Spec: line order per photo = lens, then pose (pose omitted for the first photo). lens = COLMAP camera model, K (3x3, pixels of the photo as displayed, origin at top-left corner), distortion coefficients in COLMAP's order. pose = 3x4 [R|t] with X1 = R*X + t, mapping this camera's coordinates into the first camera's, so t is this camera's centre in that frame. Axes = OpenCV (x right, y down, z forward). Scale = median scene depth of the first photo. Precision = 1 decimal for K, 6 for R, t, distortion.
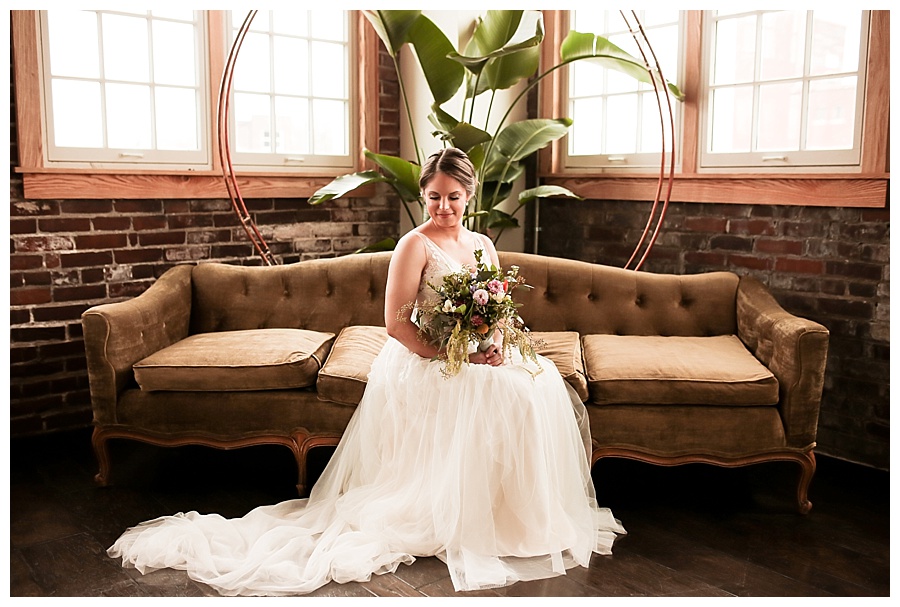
lens RADIAL K [[877.3, 0, 450.0], [0, 877.3, 303.5], [0, 0, 1]] dist [-0.002249, 0.001631]
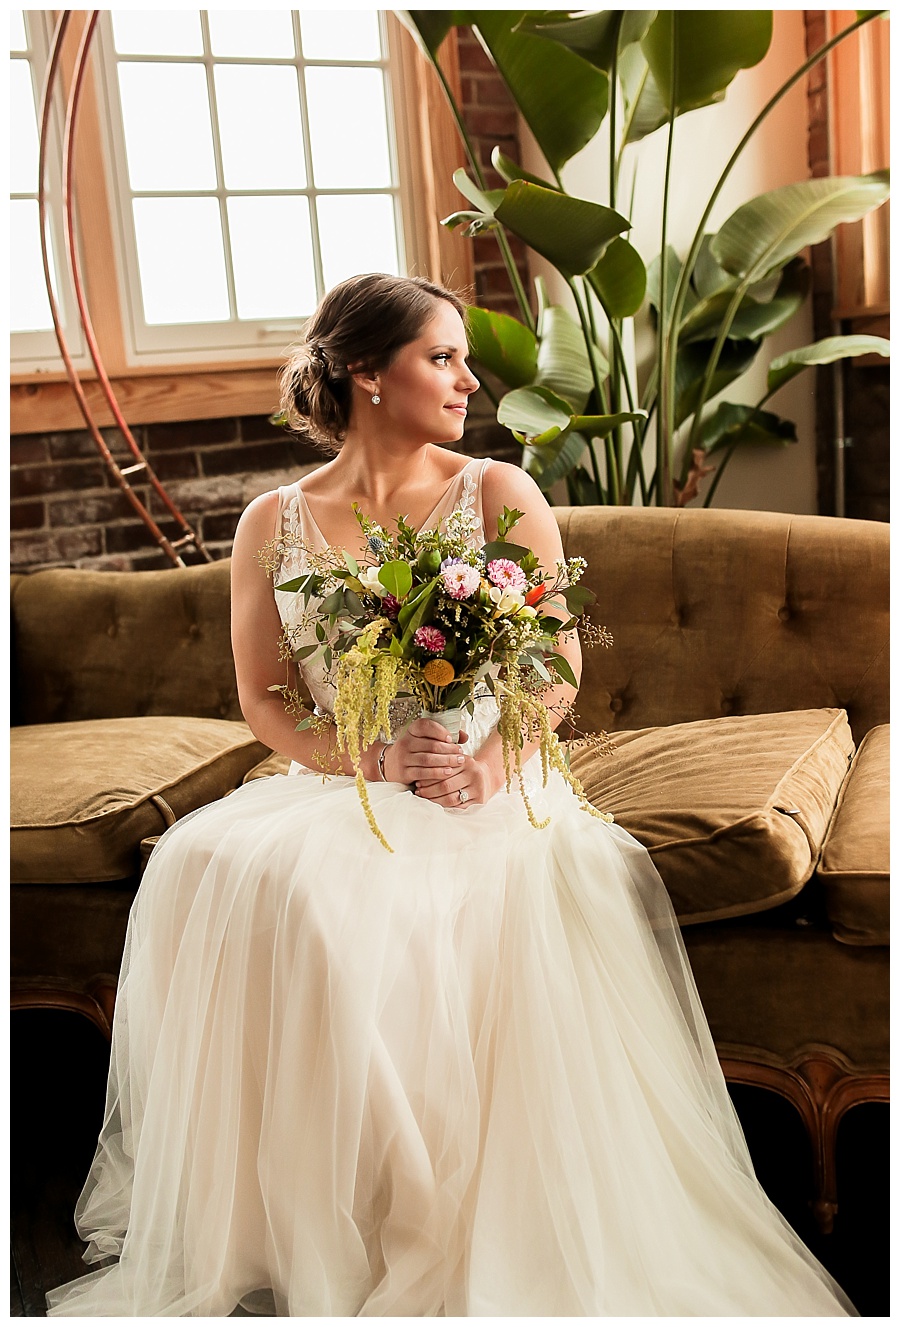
lens RADIAL K [[1429.6, 0, 450.0], [0, 1429.6, 663.5], [0, 0, 1]] dist [0.000709, 0.005585]
pose [[0.954990, -0.025269, -0.295560, 0.138741], [0.042621, 0.997715, 0.052414, -0.025117], [0.293560, -0.062652, 0.953885, 0.311051]]
